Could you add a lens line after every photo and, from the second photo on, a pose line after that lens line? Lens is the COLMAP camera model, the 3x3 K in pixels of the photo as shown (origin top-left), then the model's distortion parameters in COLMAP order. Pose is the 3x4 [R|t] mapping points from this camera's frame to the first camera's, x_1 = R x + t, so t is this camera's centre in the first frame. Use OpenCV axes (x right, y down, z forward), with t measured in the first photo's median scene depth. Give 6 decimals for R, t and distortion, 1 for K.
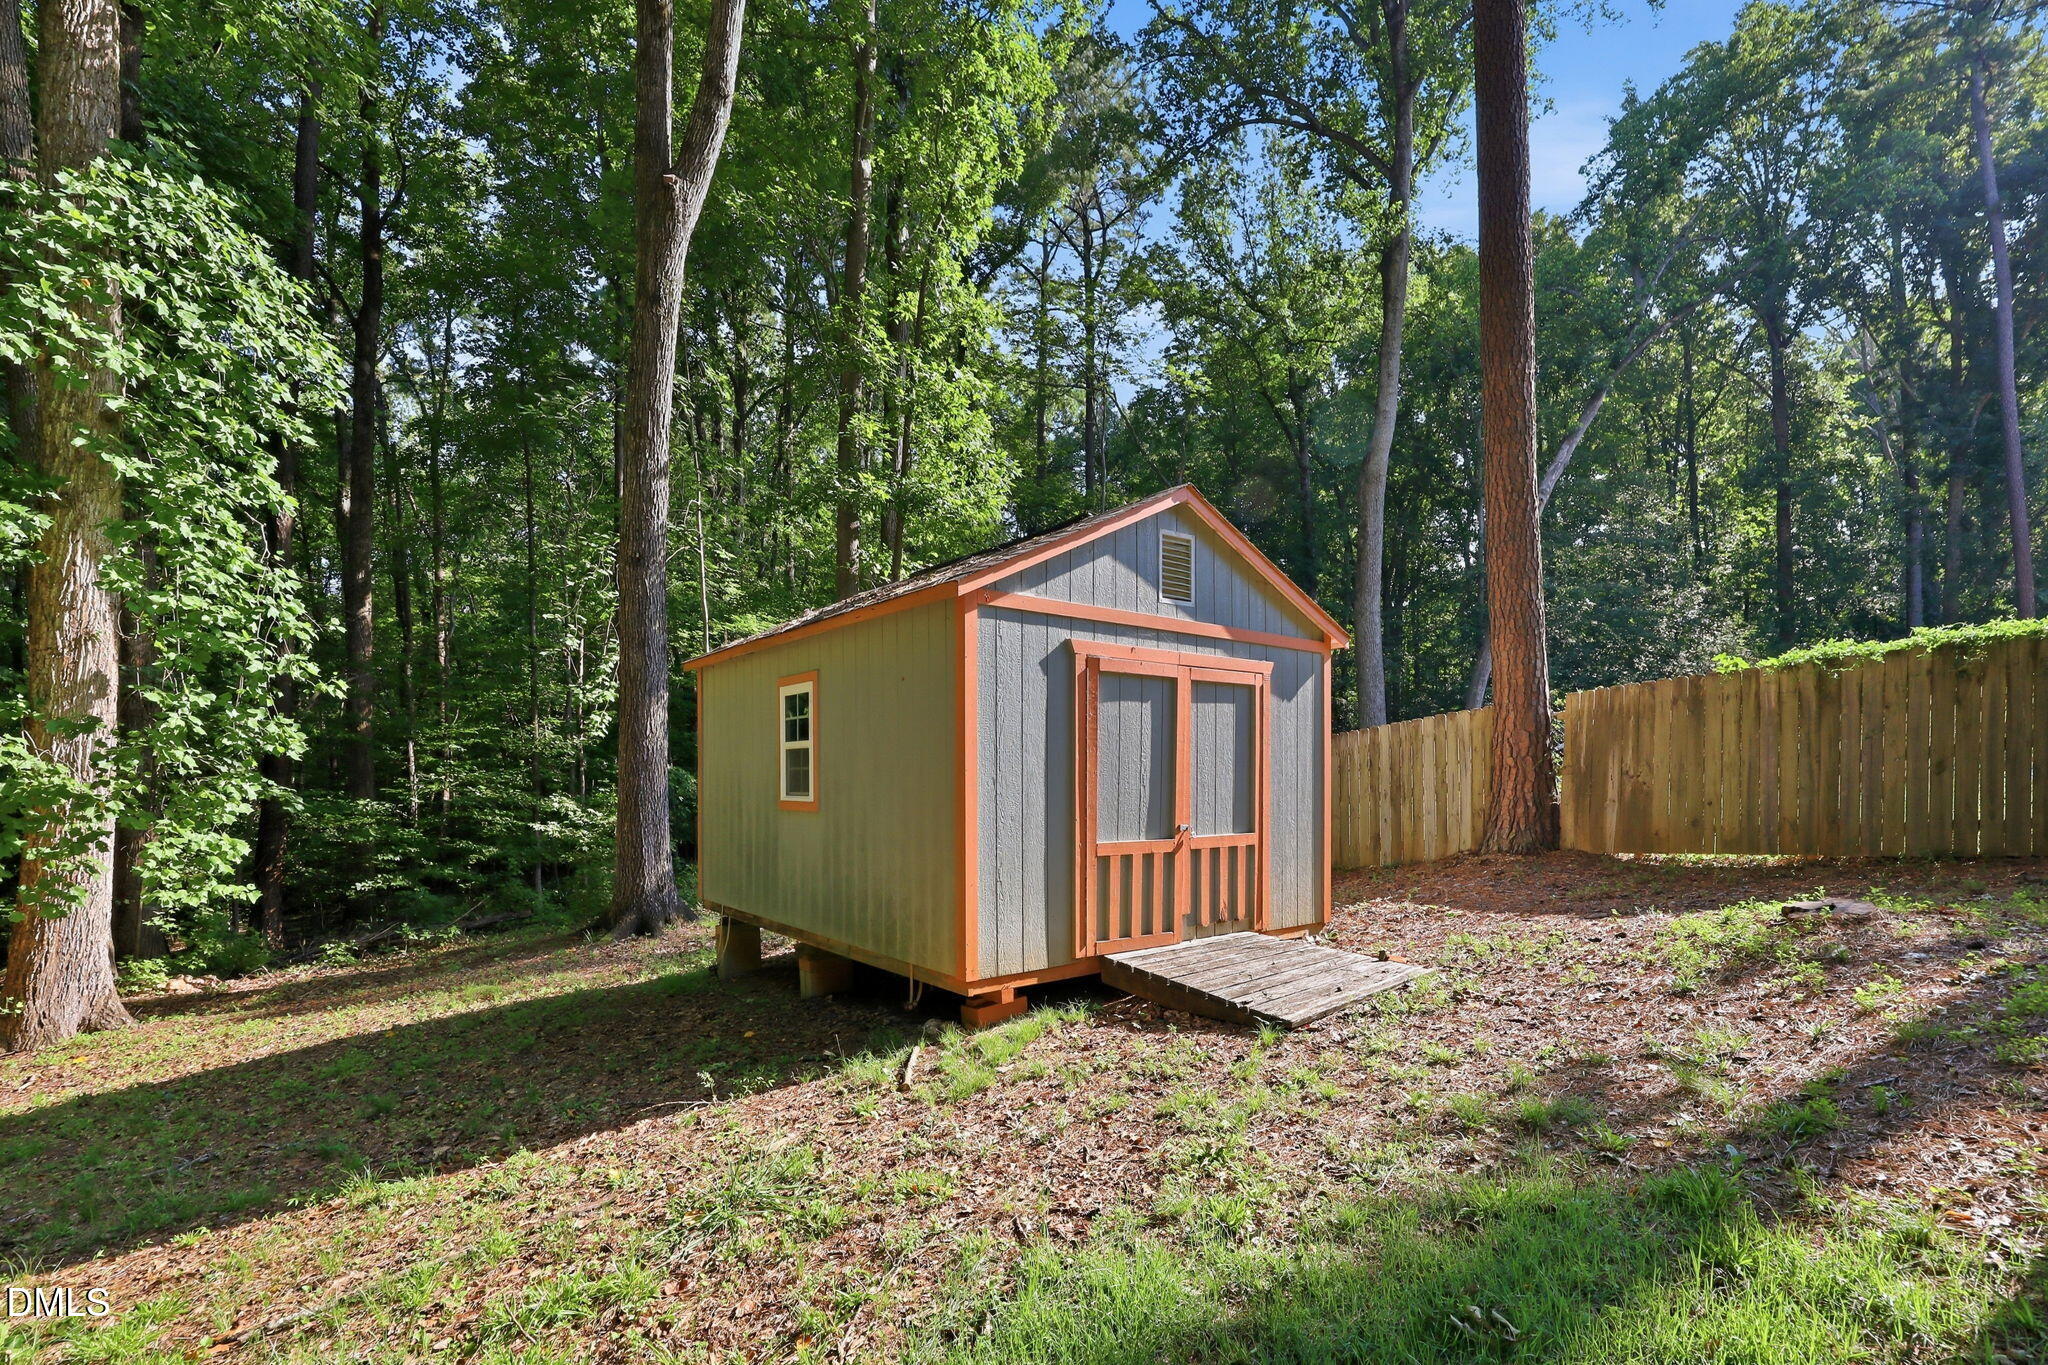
lens RADIAL K [[928.6, 0, 1022.3], [0, 928.6, 783.6], [0, 0, 1]] dist [0.001201, 0.000191]
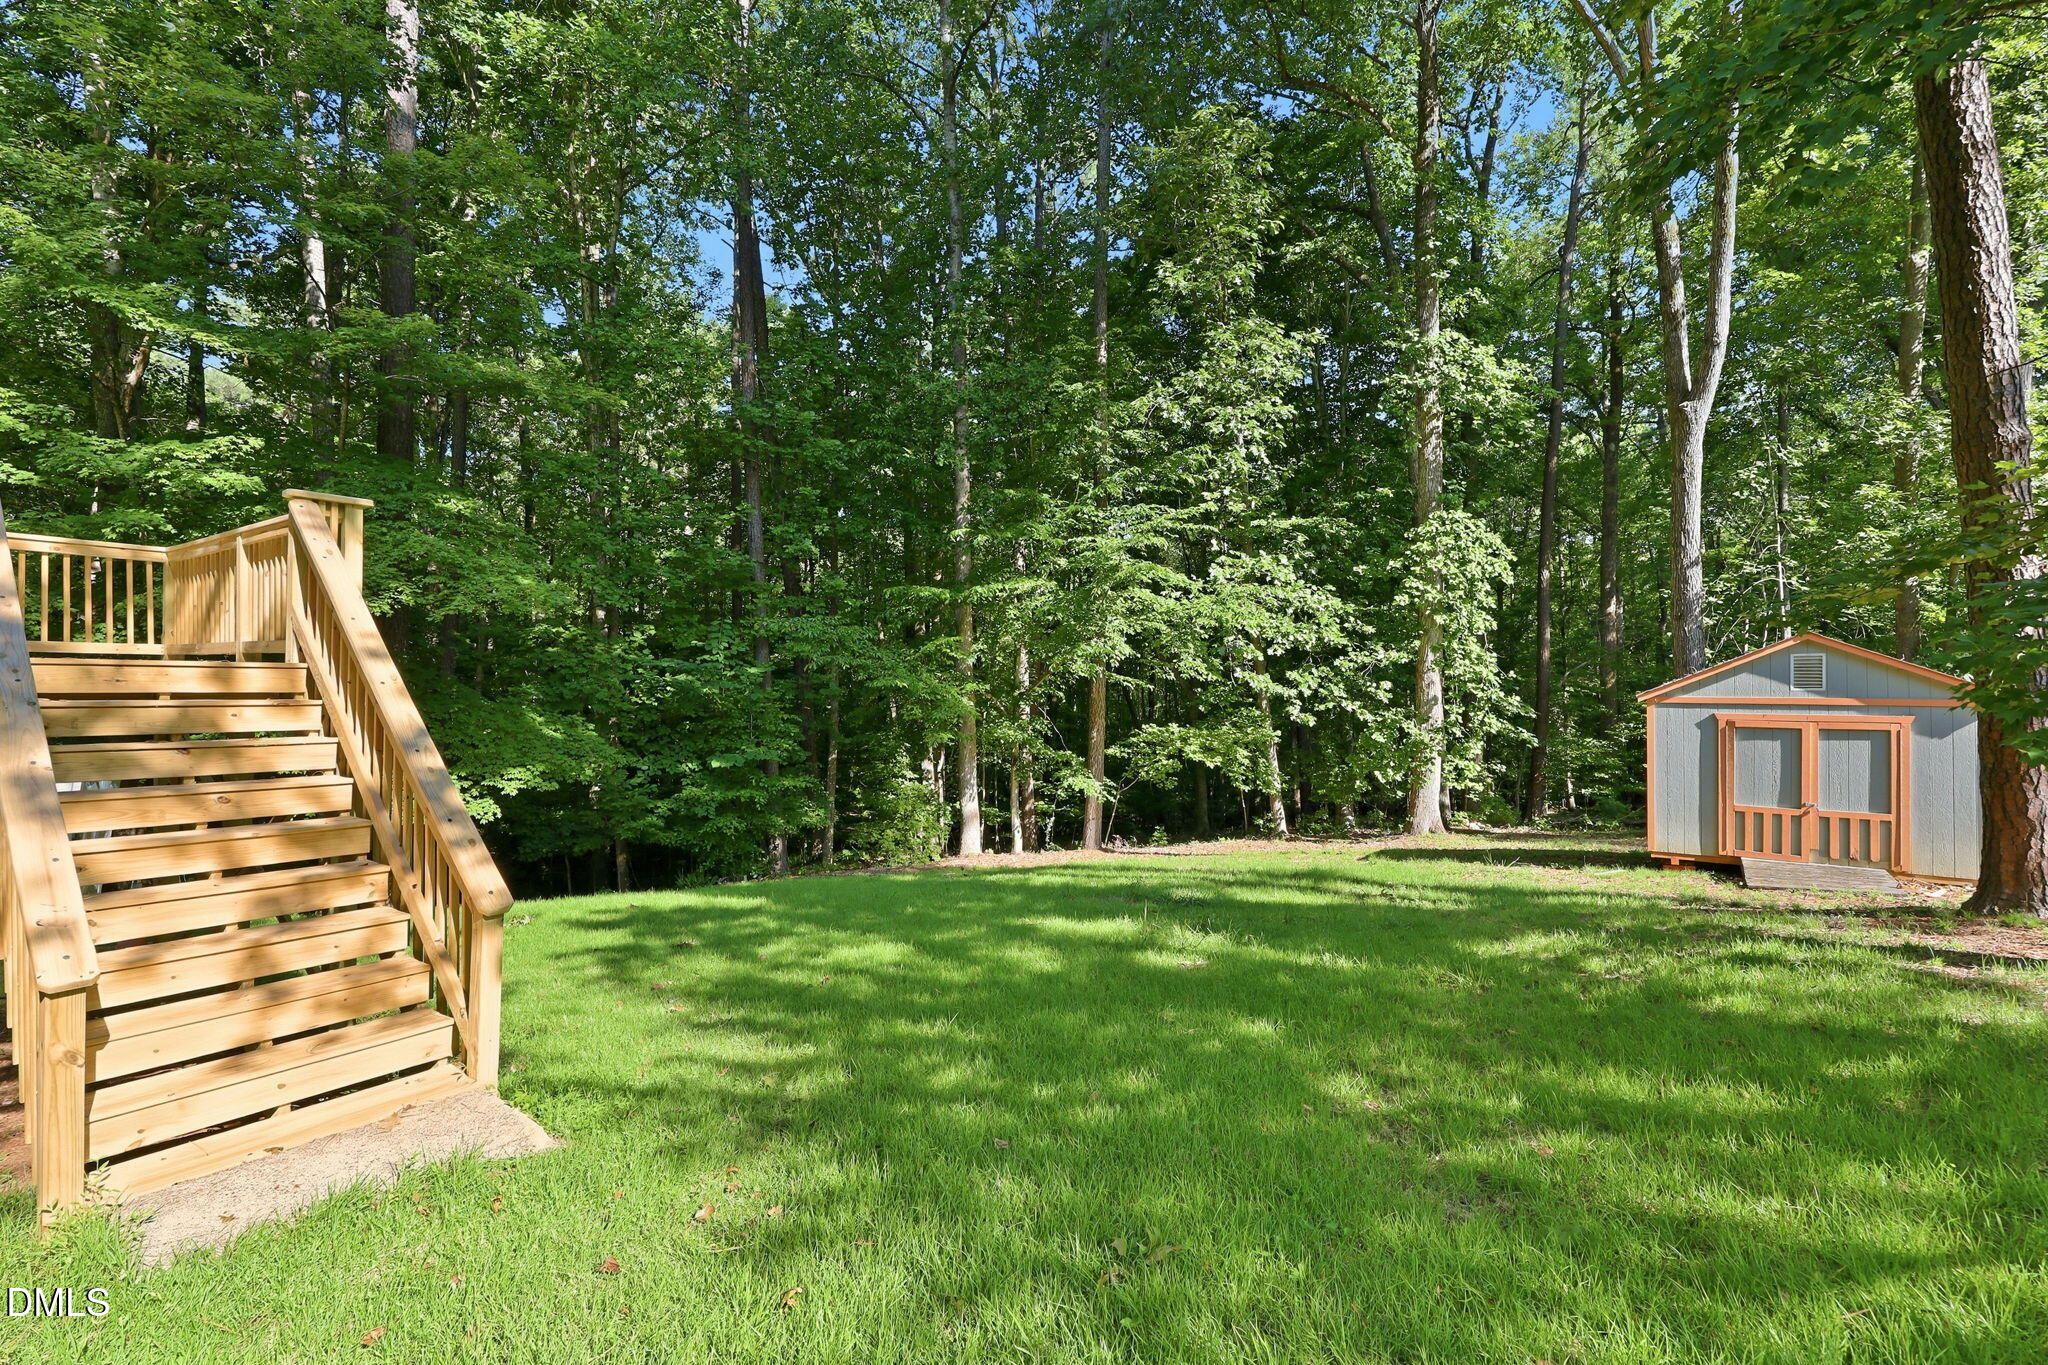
lens RADIAL K [[864.0, 0, 1023.0], [0, 864.0, 674.0], [0, 0, 1]] dist [0.000997, 0.000255]
pose [[0.264326, -0.014719, -0.964321, 1.510375], [-0.009616, 0.999794, -0.017897, -0.180536], [0.964386, 0.014003, 0.264130, -1.101008]]
